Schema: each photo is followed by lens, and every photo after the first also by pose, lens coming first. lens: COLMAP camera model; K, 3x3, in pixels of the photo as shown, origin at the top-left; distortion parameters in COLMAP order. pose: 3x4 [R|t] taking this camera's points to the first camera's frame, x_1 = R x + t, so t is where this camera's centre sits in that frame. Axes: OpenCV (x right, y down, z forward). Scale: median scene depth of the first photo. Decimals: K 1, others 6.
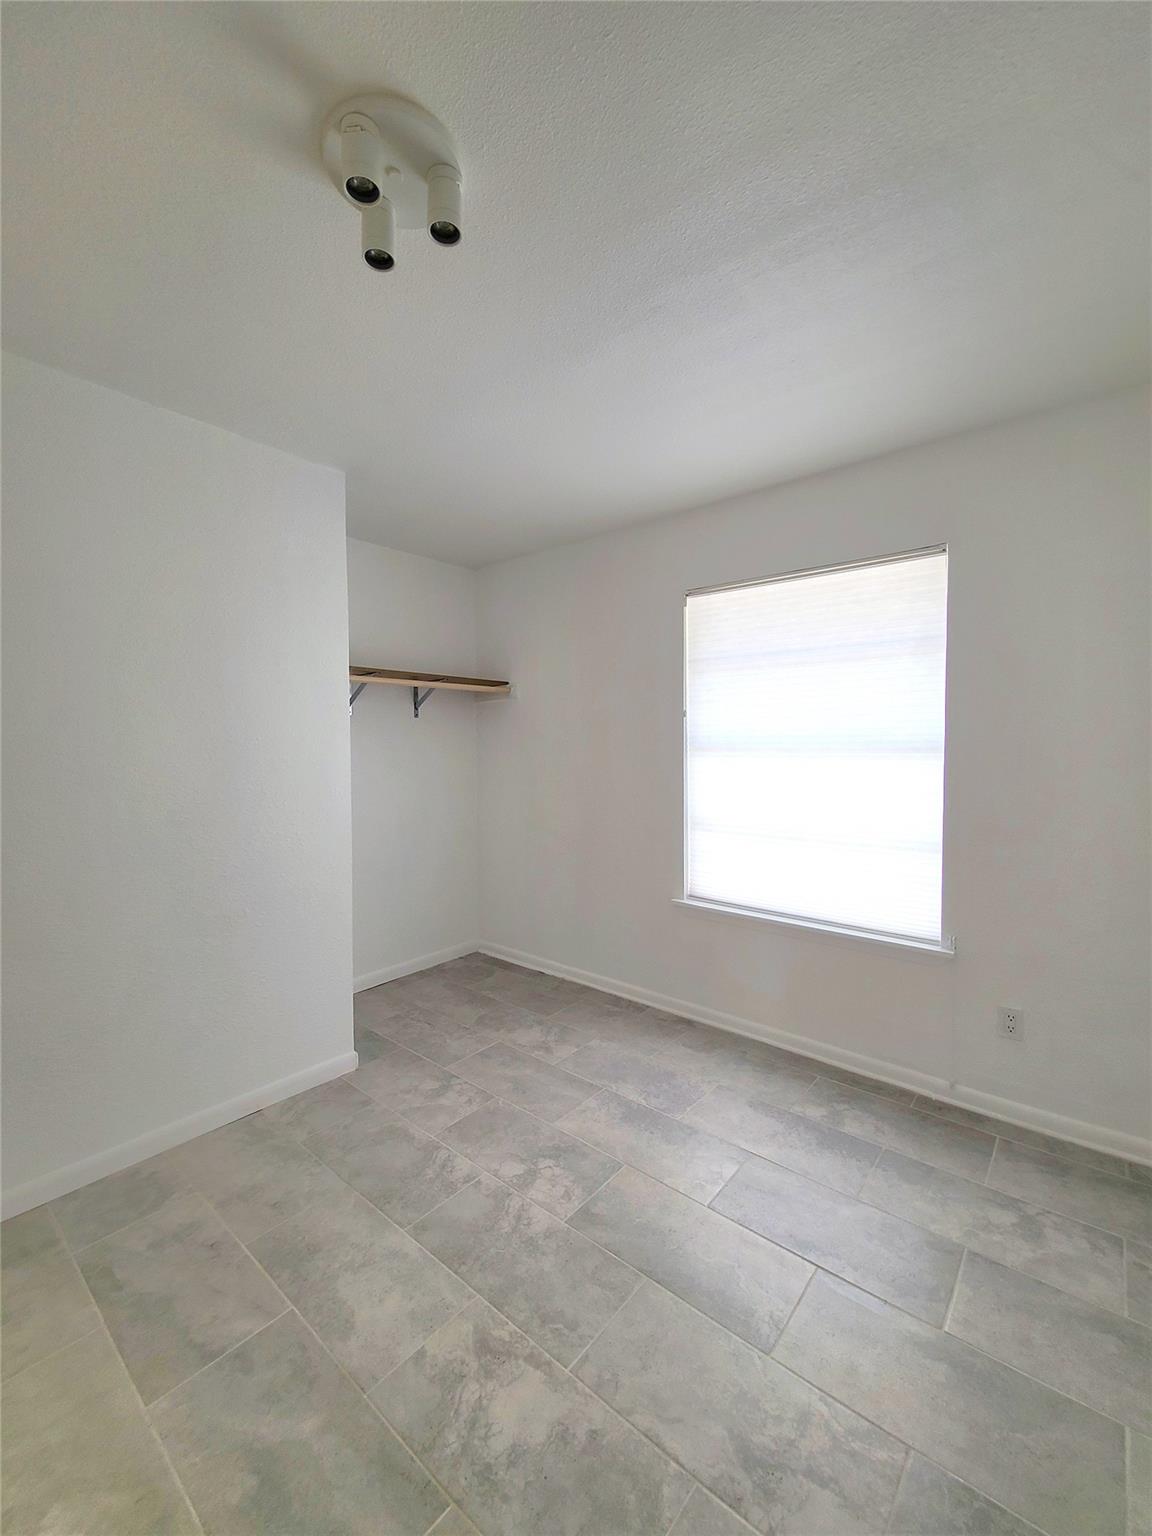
lens RADIAL K [[634.7, 0, 573.5], [0, 634.7, 759.2], [0, 0, 1]] dist [0.000424, -0.003226]
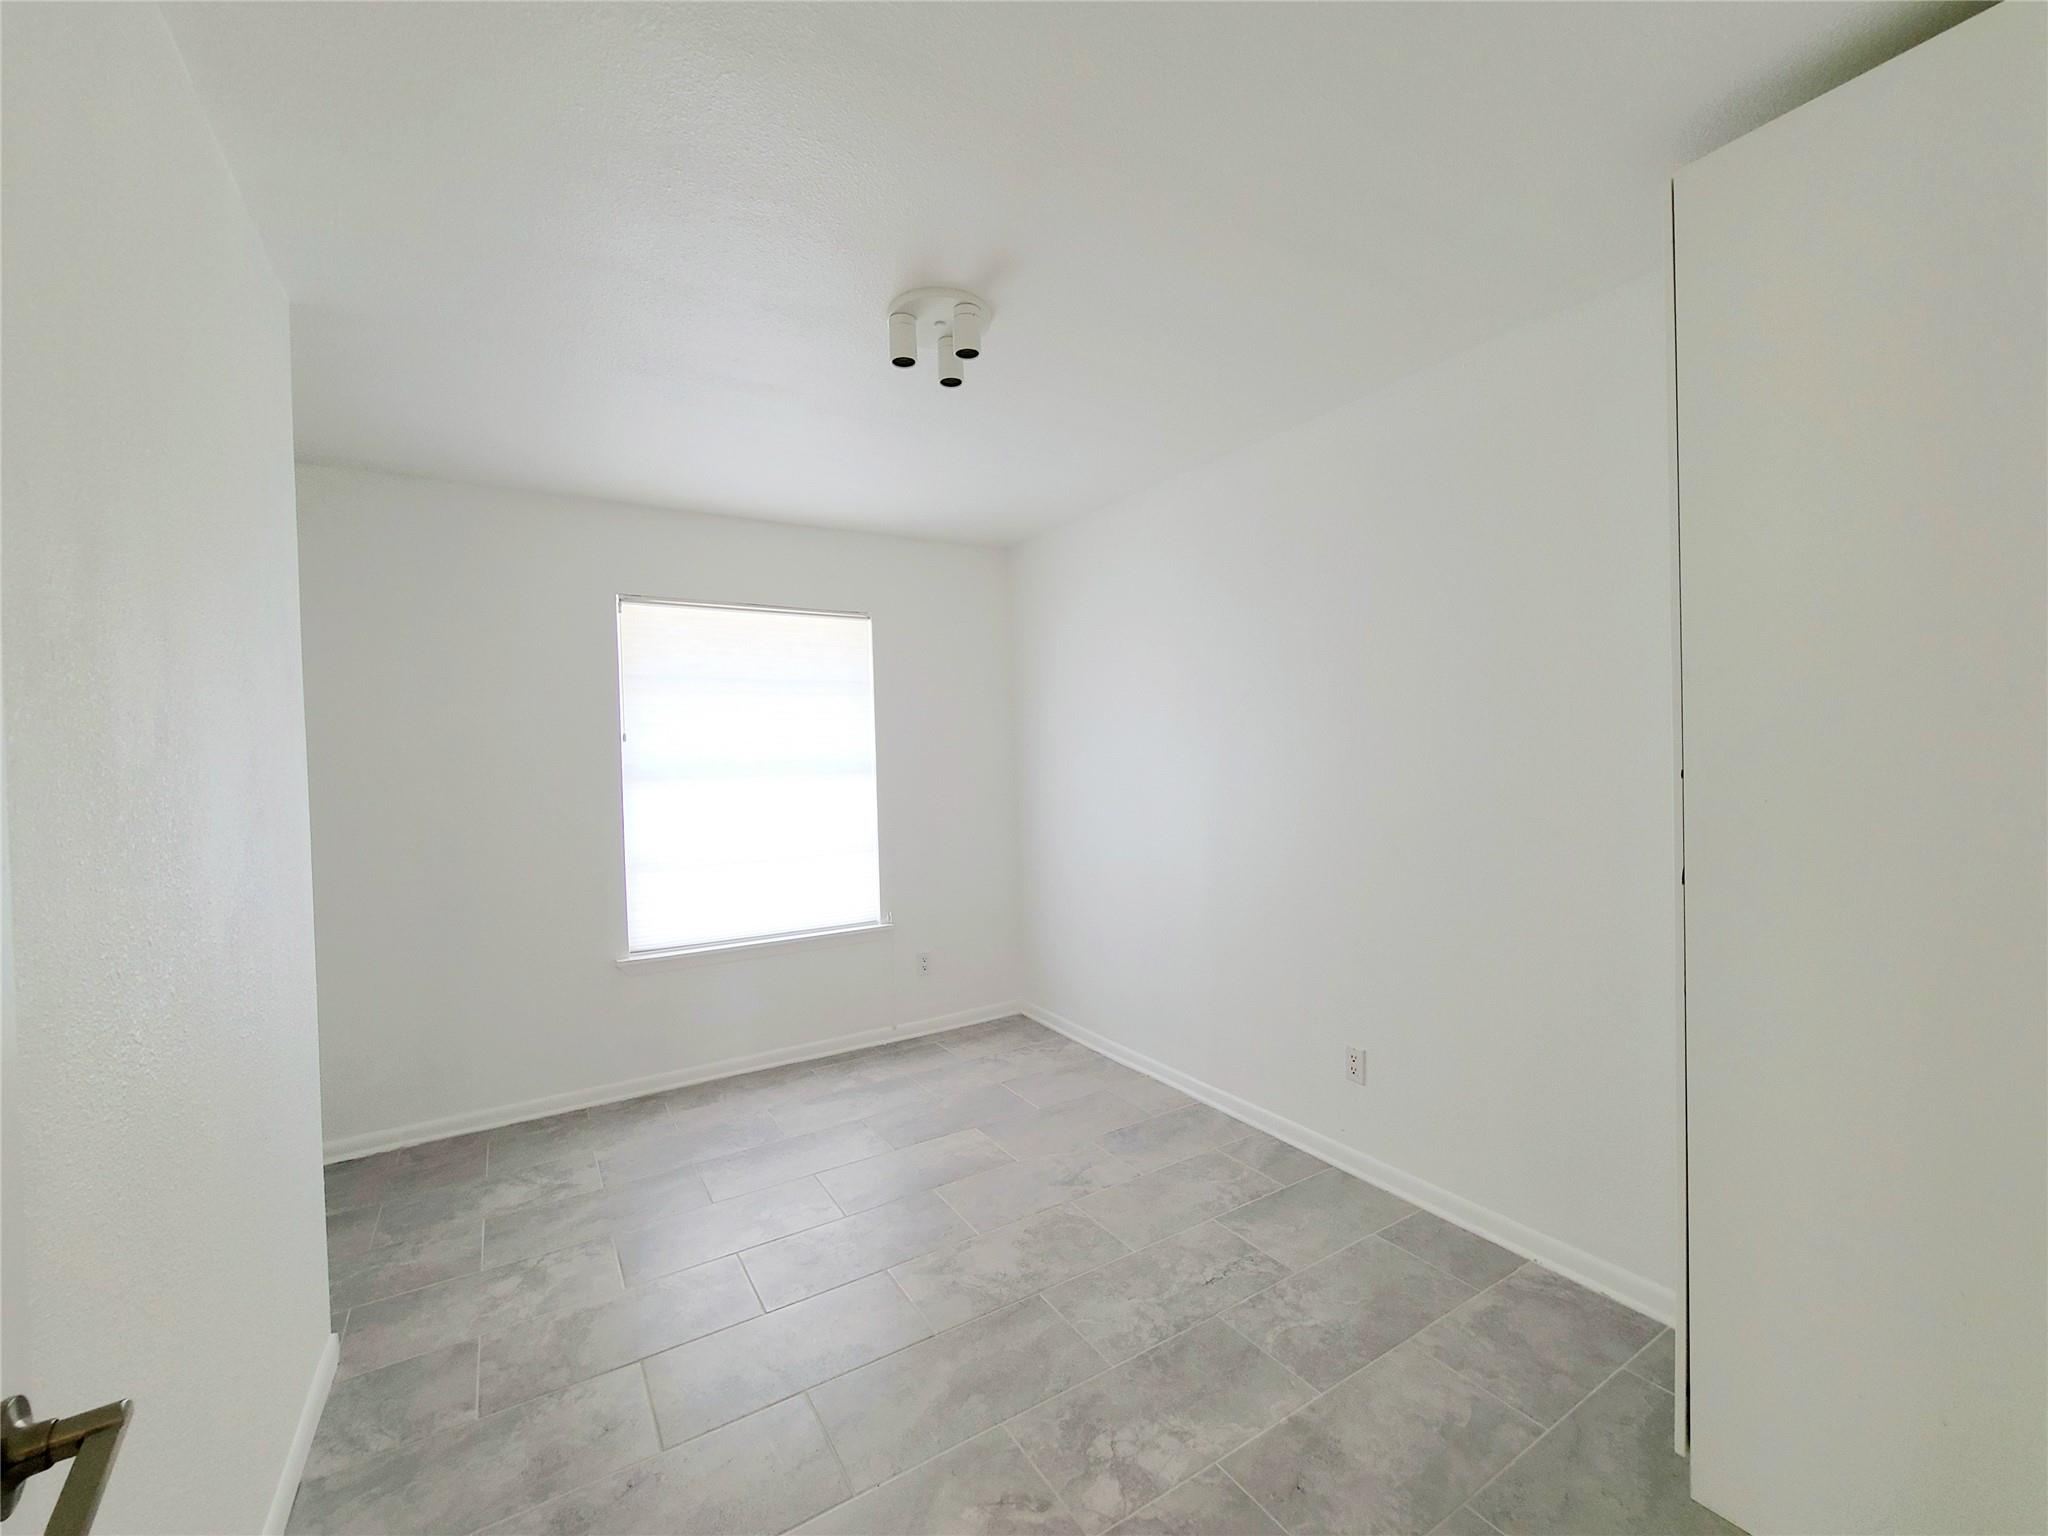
lens RADIAL K [[846.2, 0, 1034.9], [0, 846.2, 767.8], [0, 0, 1]] dist [0.000424, -0.003226]
pose [[0.288459, -0.014875, 0.957377, -0.927762], [0.055512, 0.998457, -0.001213, 0.000083], [-0.955882, 0.053496, 0.288840, 0.183117]]
